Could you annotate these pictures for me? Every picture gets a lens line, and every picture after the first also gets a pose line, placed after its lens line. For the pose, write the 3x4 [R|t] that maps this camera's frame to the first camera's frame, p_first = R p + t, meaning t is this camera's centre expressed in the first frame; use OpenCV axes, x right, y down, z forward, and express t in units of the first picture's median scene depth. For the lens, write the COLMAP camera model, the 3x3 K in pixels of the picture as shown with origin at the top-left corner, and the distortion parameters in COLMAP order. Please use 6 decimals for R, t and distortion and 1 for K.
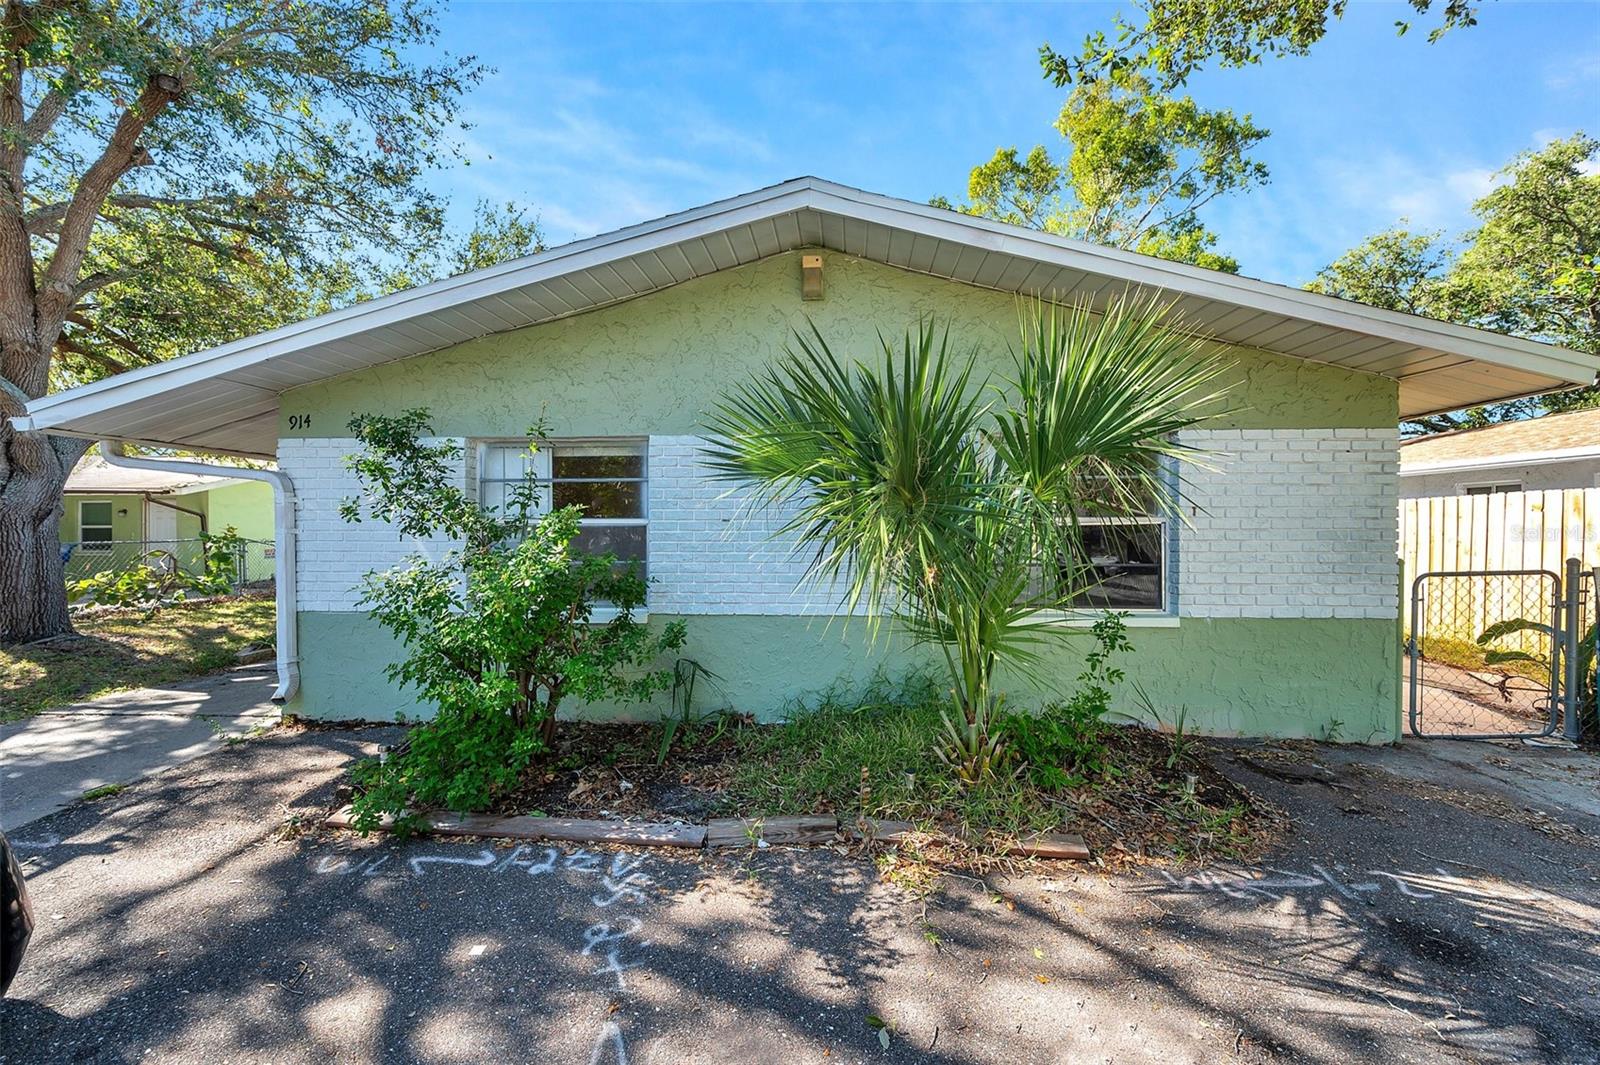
lens RADIAL K [[631.2, 0, 771.3], [0, 631.2, 532.1], [0, 0, 1]] dist [-0.004382, 0.001534]
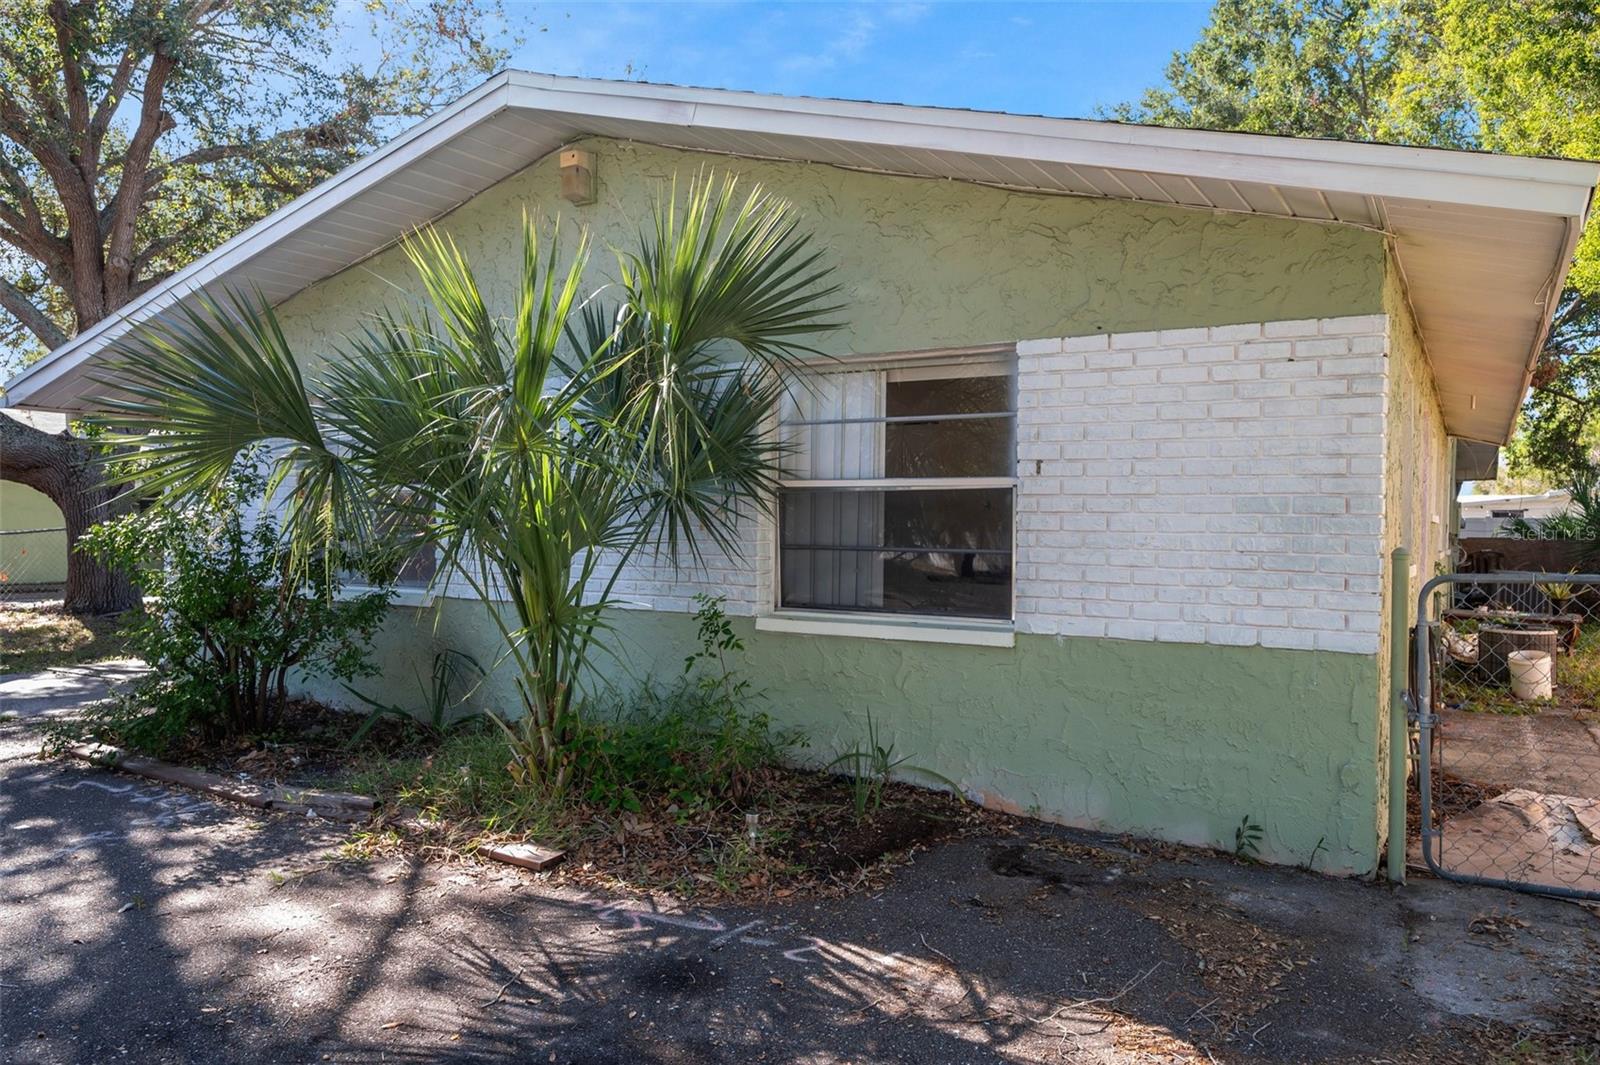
lens RADIAL K [[1196.7, 0, 805.7], [0, 1196.7, 530.7], [0, 0, 1]] dist [-0.045583, -0.004056]
pose [[0.875564, 0.012179, -0.482949, 1.054368], [-0.007812, 0.999908, 0.011052, 0.019780], [0.483039, -0.005904, 0.875579, -0.168673]]
